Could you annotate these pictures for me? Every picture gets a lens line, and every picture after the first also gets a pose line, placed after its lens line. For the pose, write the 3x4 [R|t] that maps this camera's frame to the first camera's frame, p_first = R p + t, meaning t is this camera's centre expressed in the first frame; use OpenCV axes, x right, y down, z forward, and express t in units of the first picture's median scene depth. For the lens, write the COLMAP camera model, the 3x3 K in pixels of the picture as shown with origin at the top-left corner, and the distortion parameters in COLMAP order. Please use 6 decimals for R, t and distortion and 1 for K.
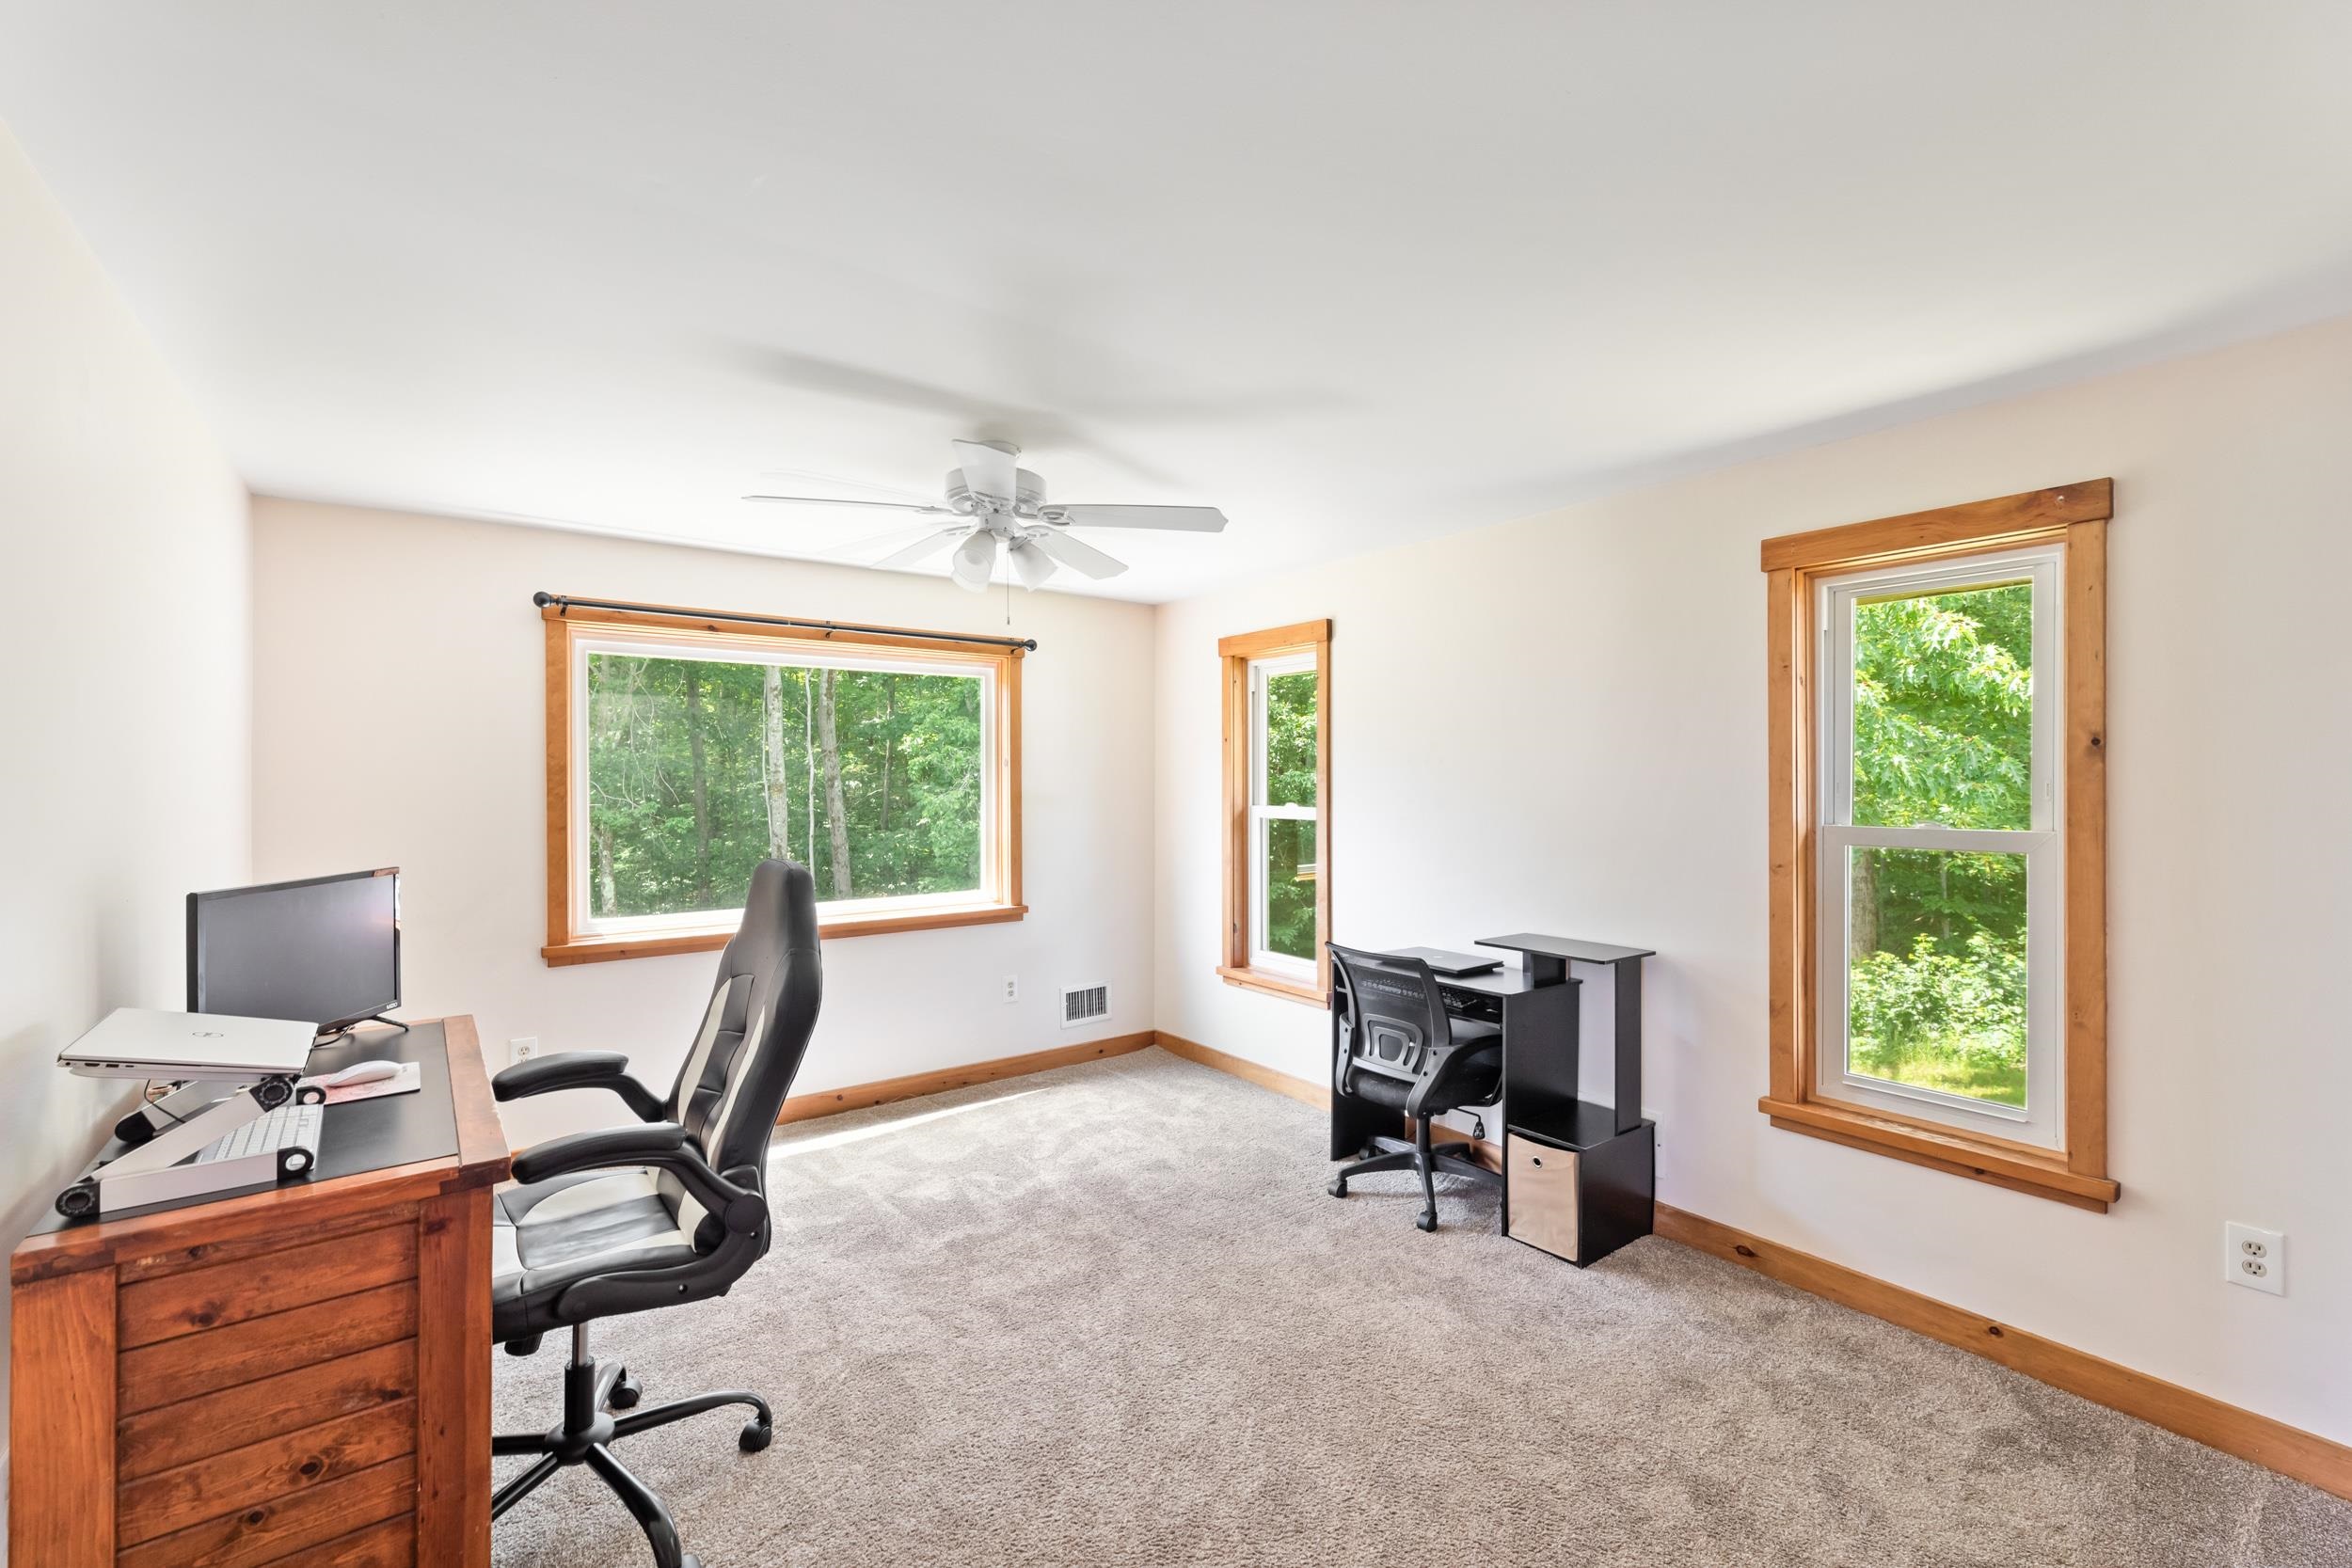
lens RADIAL K [[977.9, 0, 1151.1], [0, 977.9, 787.1], [0, 0, 1]] dist [0.000043, 0.000667]
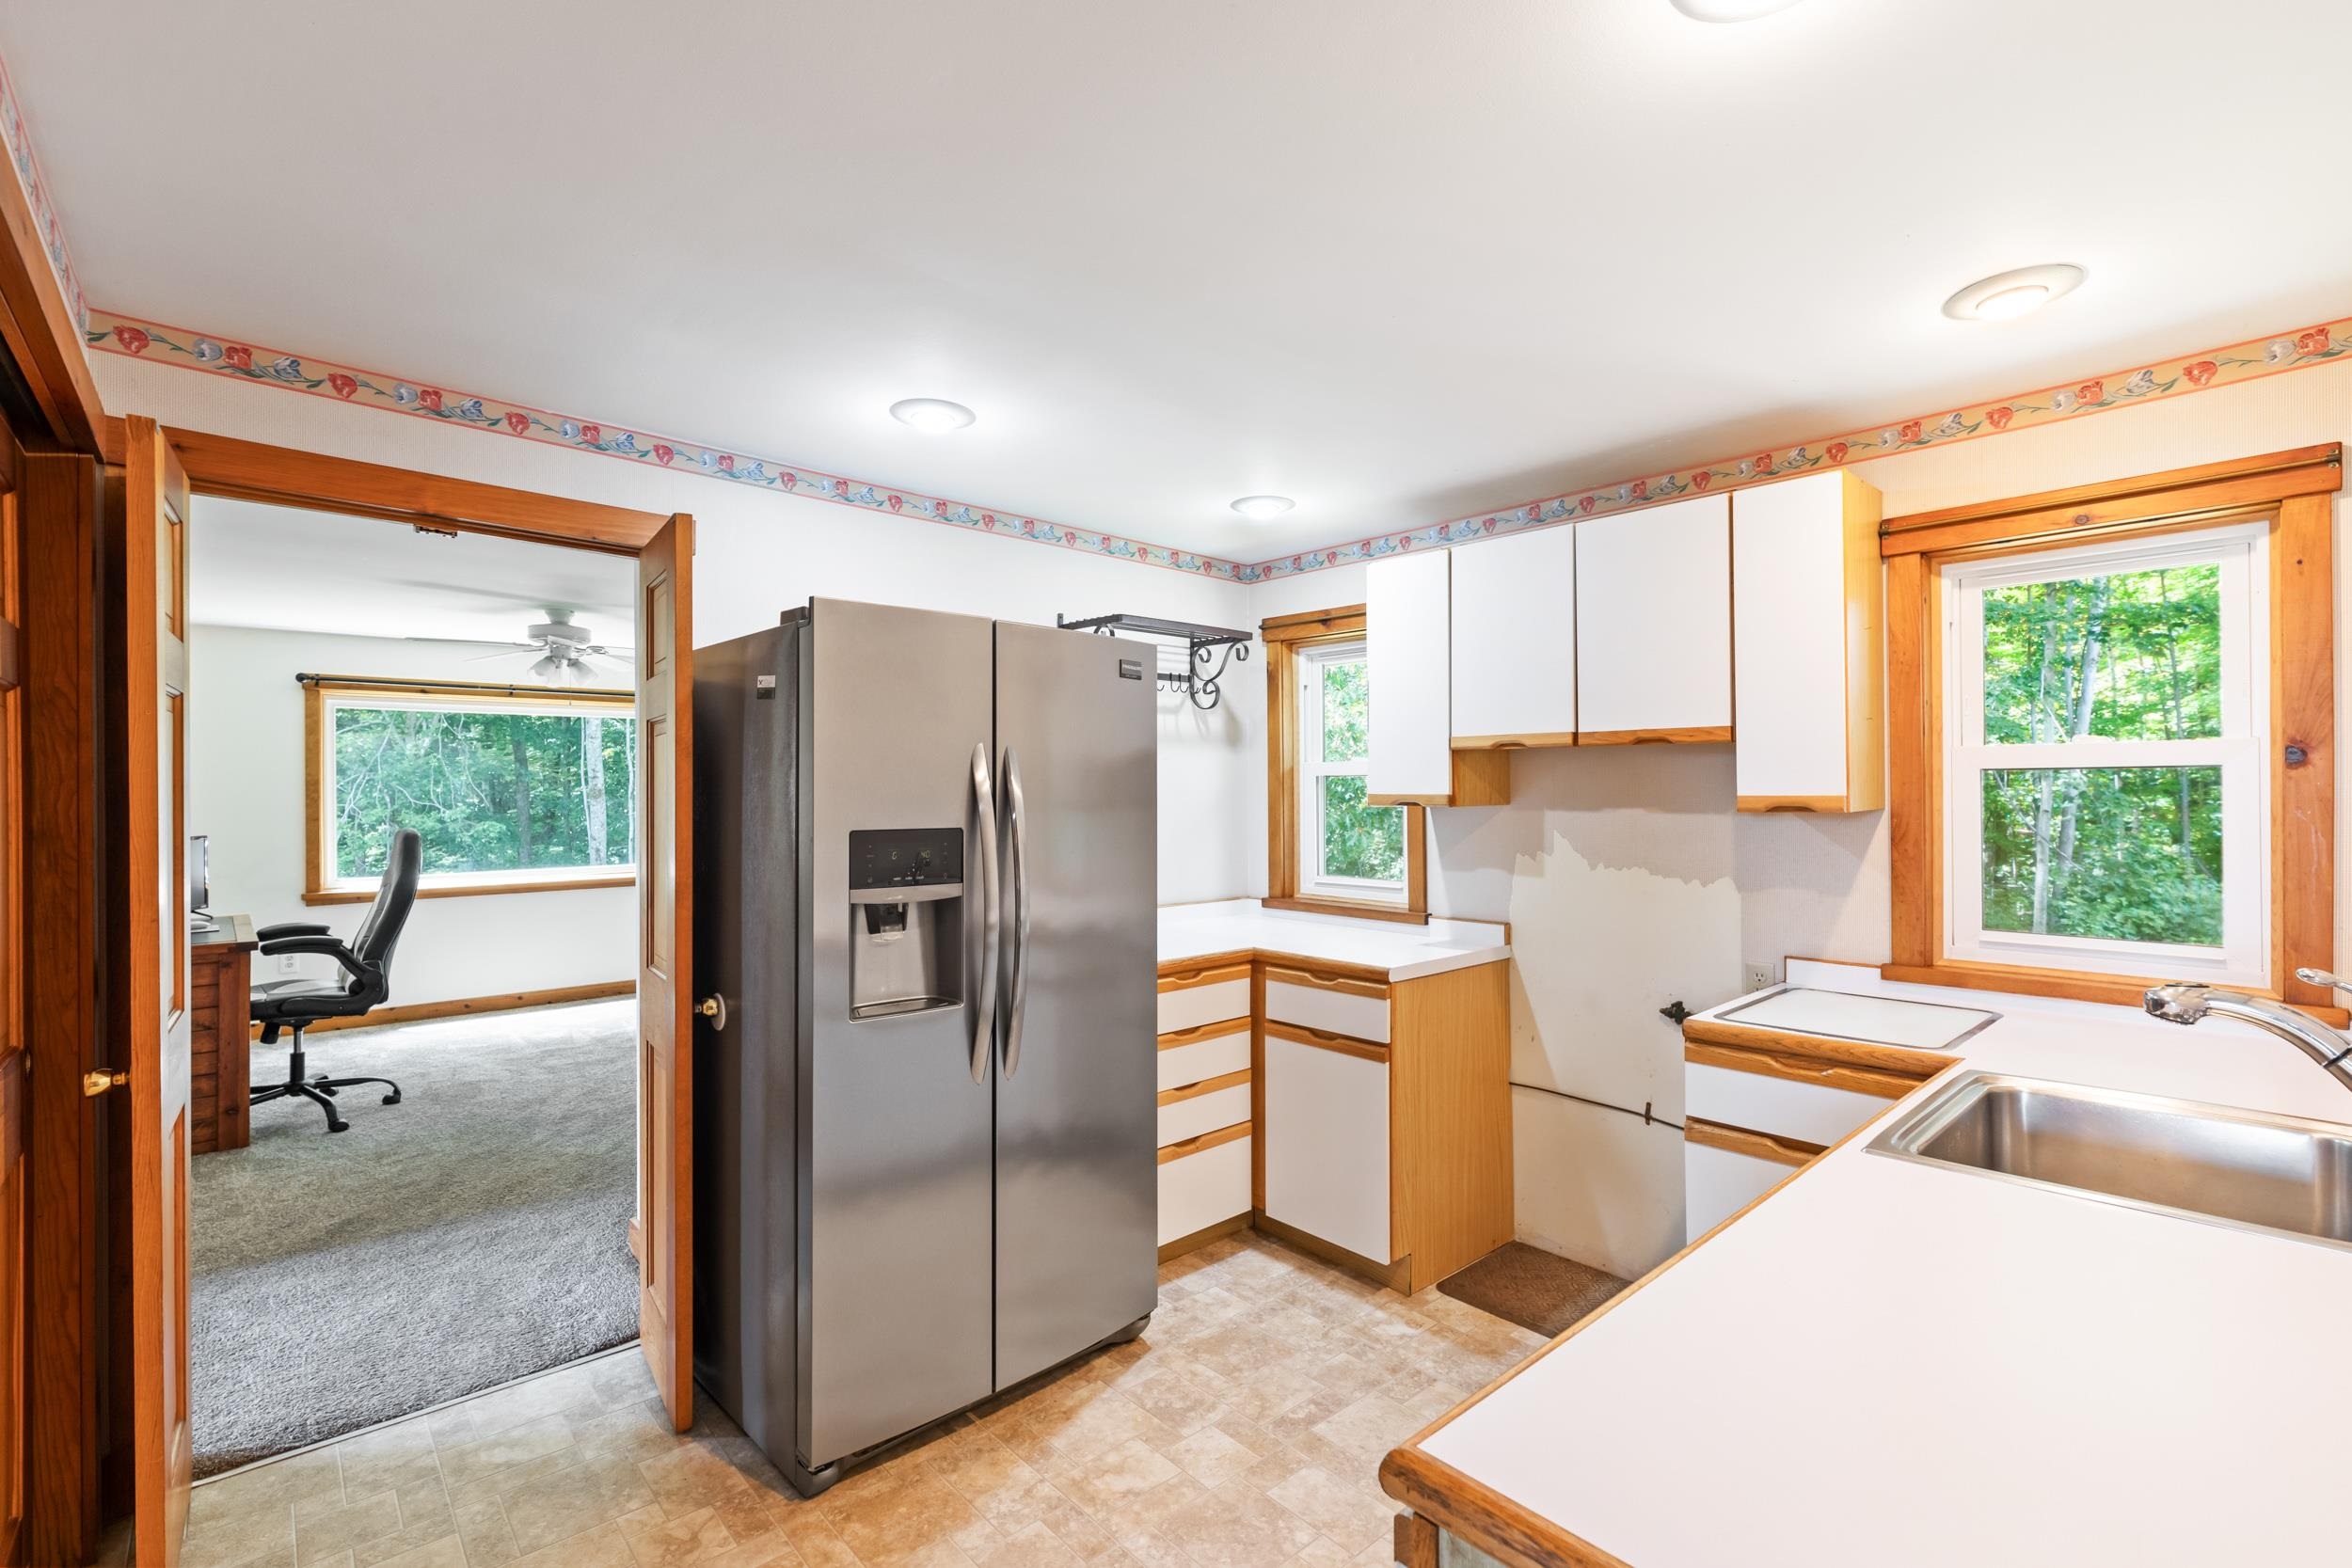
lens RADIAL K [[1054.6, 0, 1195.0], [0, 1054.6, 791.6], [0, 0, 1]] dist [0.002141, 0.000317]
pose [[0.994619, -0.000941, 0.103597, 0.660537], [0.000898, 0.999999, 0.000459, -0.003368], [-0.103597, -0.000364, 0.994619, -0.883646]]
